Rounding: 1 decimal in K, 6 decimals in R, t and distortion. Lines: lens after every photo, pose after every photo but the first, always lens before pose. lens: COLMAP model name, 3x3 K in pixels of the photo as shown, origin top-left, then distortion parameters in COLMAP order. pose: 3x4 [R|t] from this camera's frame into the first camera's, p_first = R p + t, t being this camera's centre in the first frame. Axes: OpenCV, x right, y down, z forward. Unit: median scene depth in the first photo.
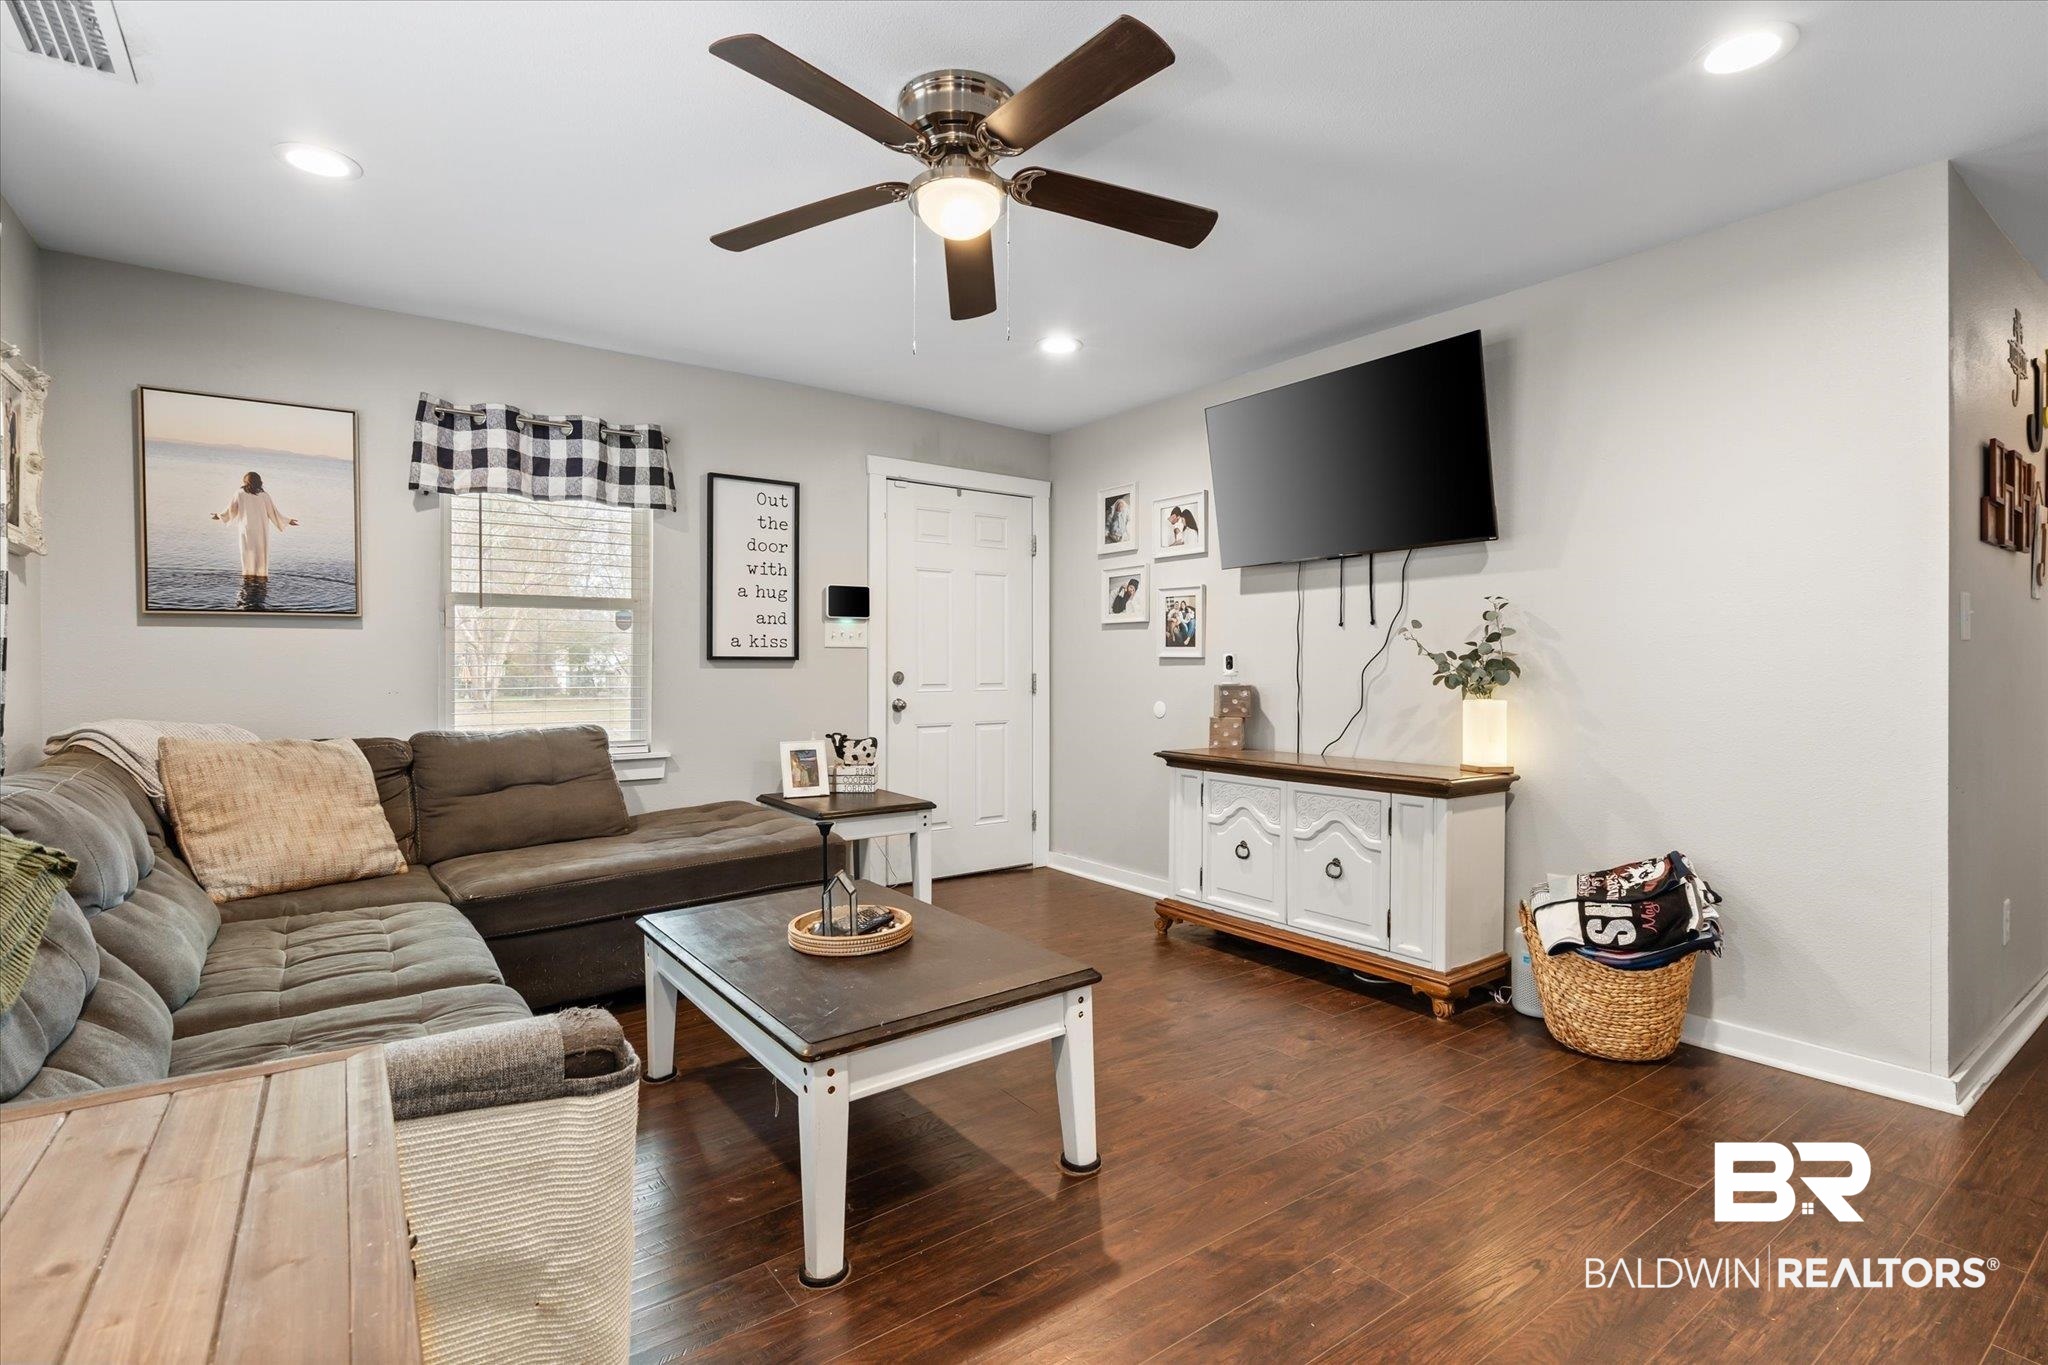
lens RADIAL K [[953.7, 0, 1031.9], [0, 953.7, 681.3], [0, 0, 1]] dist [0.002725, -0.000257]
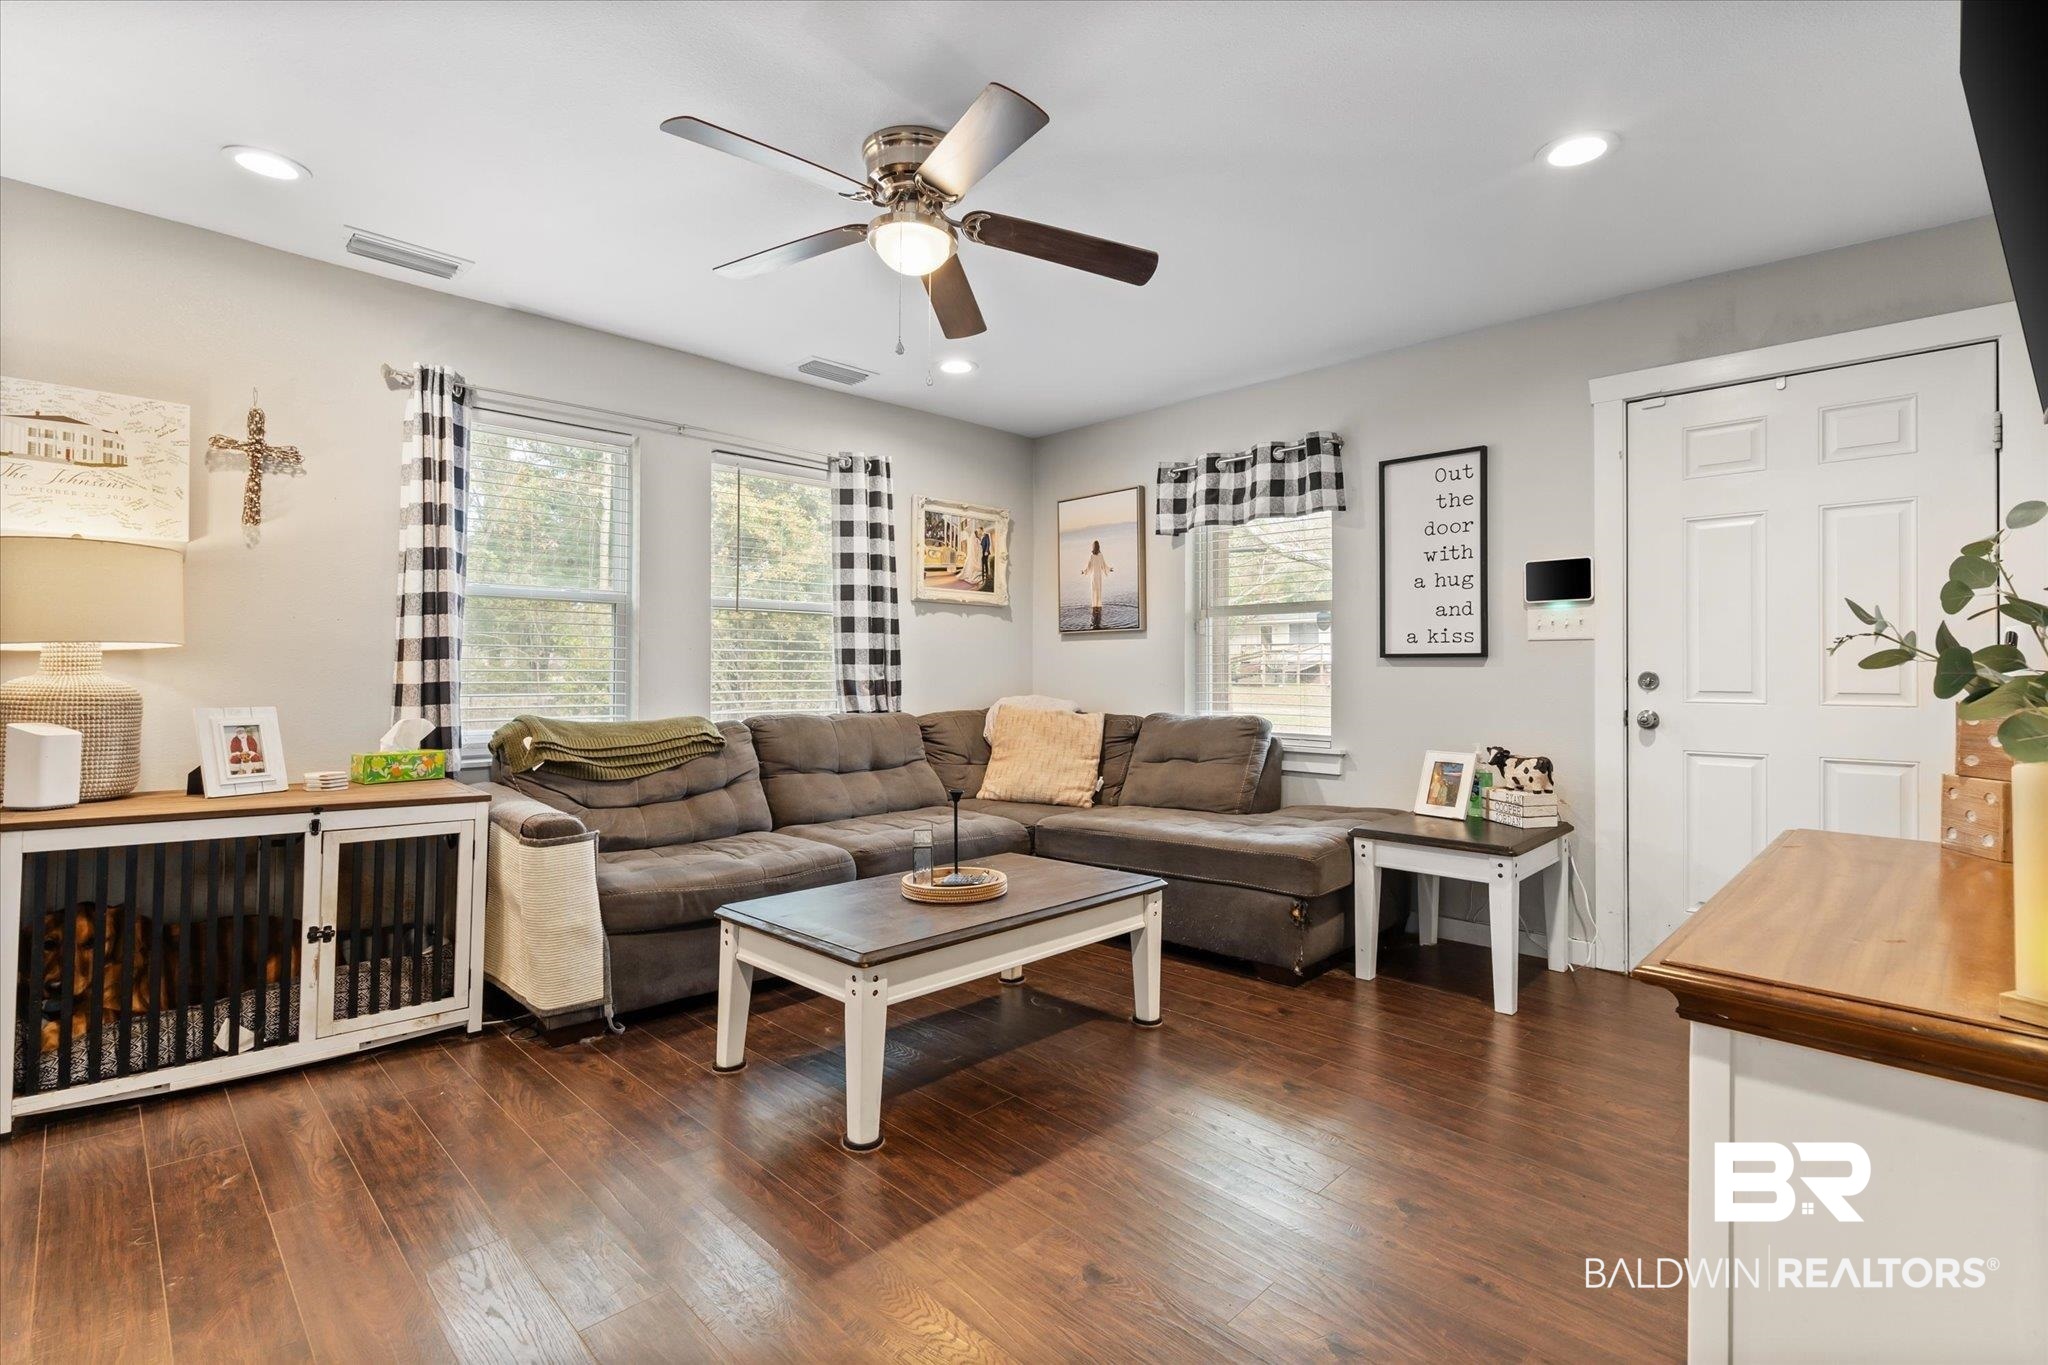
lens RADIAL K [[953.7, 0, 1033.9], [0, 953.7, 667.7], [0, 0, 1]] dist [0.002725, -0.000257]
pose [[0.157252, -0.001031, -0.987558, 0.545119], [-0.018087, 0.999829, -0.003924, -0.002370], [0.987393, 0.018479, 0.157206, 0.503059]]
